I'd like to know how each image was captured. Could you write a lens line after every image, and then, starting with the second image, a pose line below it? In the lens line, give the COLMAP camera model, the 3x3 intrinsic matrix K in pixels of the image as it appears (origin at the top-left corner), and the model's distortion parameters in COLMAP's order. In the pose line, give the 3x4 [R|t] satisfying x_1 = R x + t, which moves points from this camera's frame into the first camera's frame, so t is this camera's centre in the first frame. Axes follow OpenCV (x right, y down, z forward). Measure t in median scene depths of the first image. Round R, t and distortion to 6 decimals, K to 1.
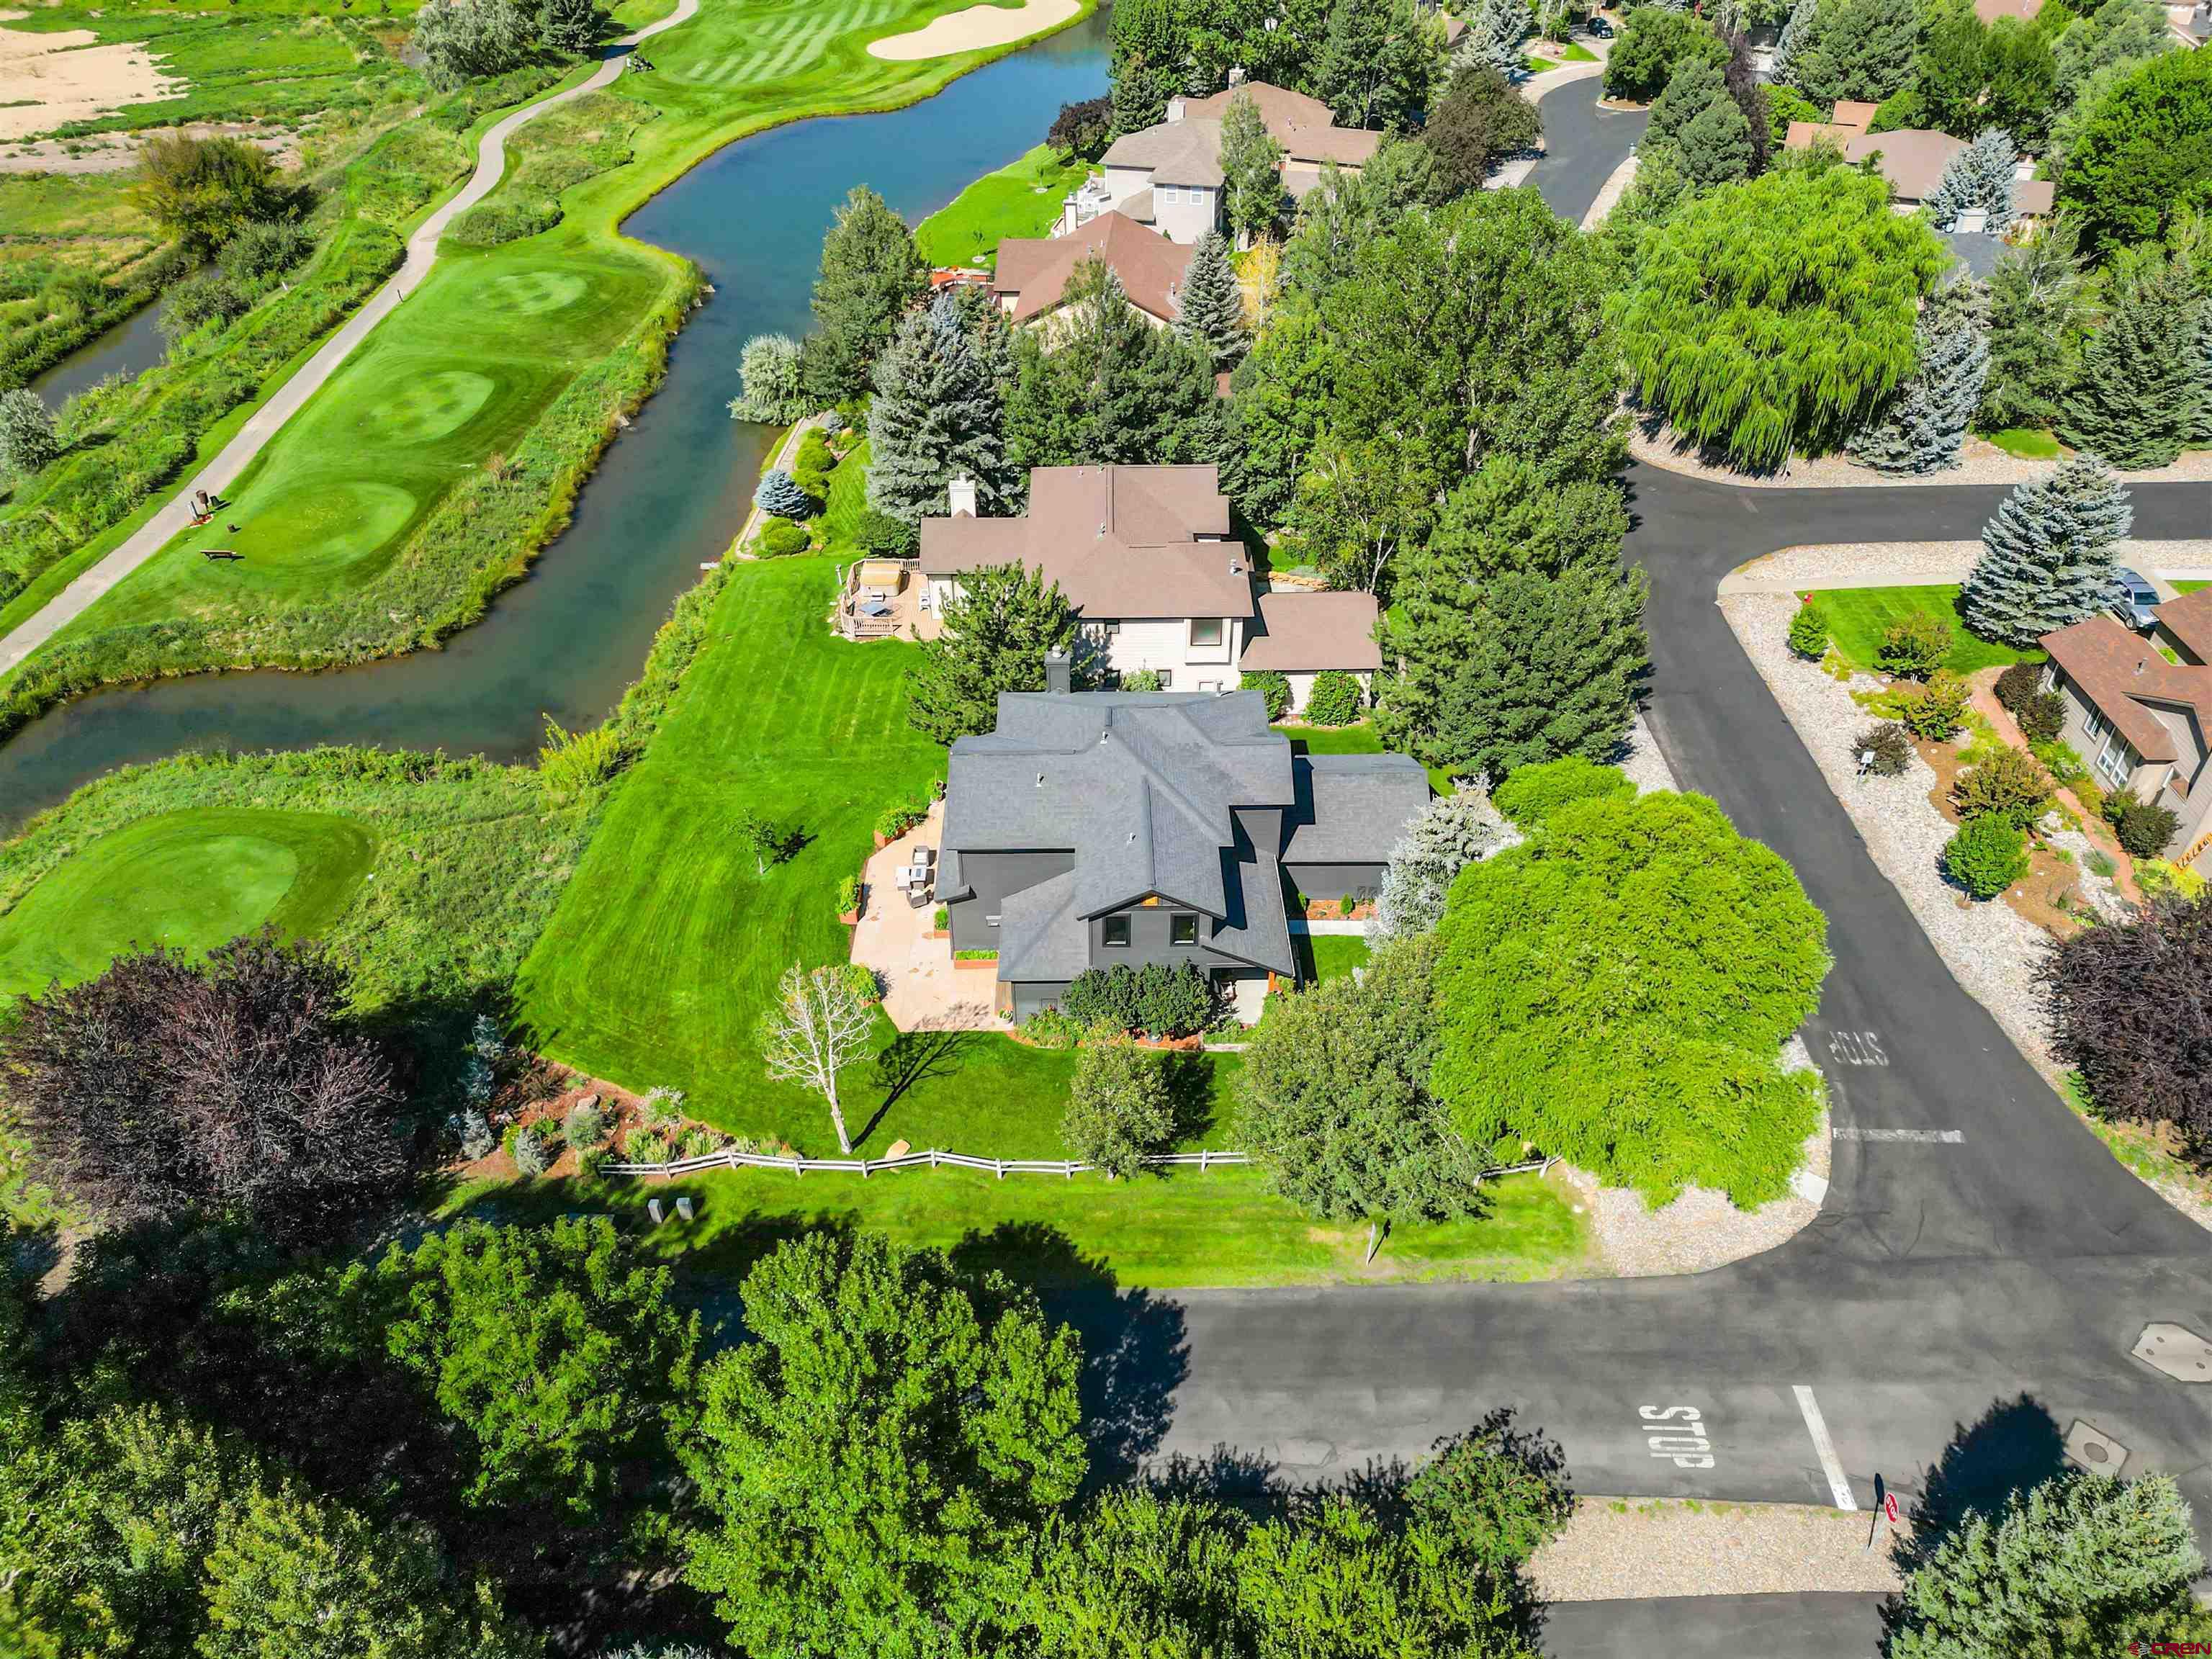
lens RADIAL K [[1543.6, 0, 1106.0], [0, 1543.6, 829.5], [0, 0, 1]] dist [-0.000452, -0.000527]
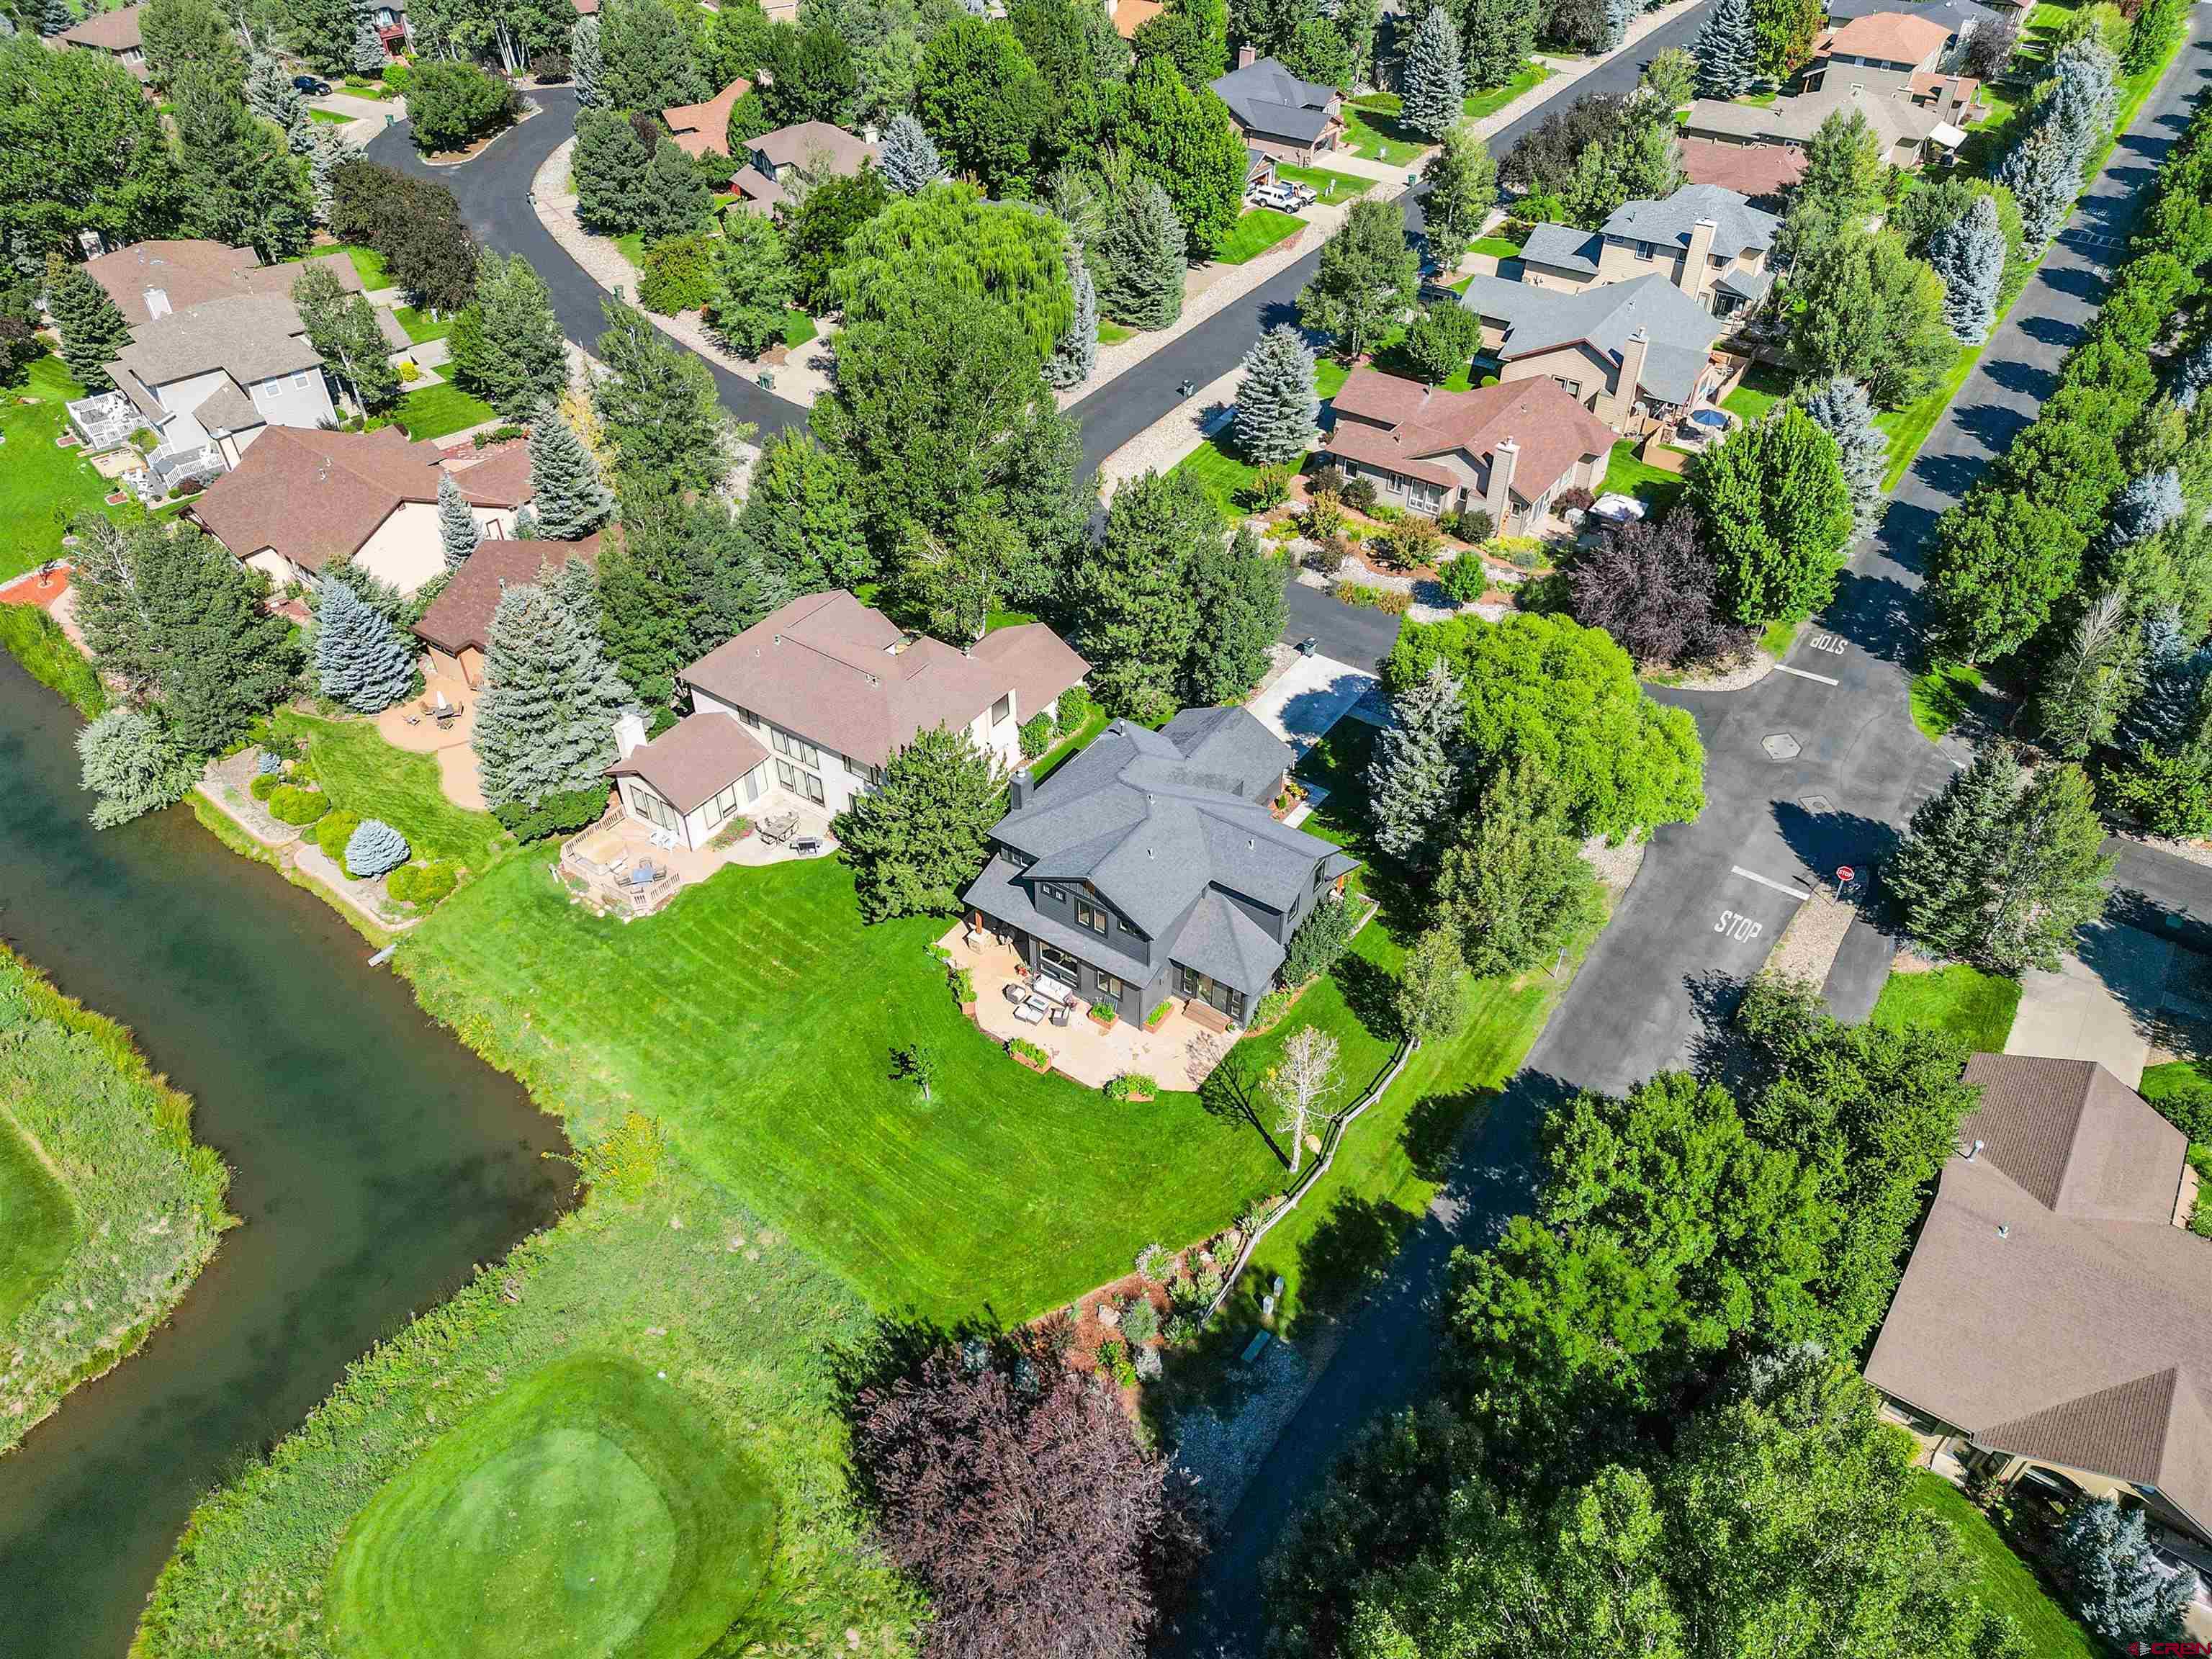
lens RADIAL K [[1543.6, 0, 1106.0], [0, 1543.6, 829.5], [0, 0, 1]] dist [-0.000452, -0.000527]
pose [[0.562201, -0.526383, 0.637849, -0.730591], [0.500184, 0.830647, 0.244627, -0.319864], [-0.658594, 0.181512, 0.730279, 0.125473]]
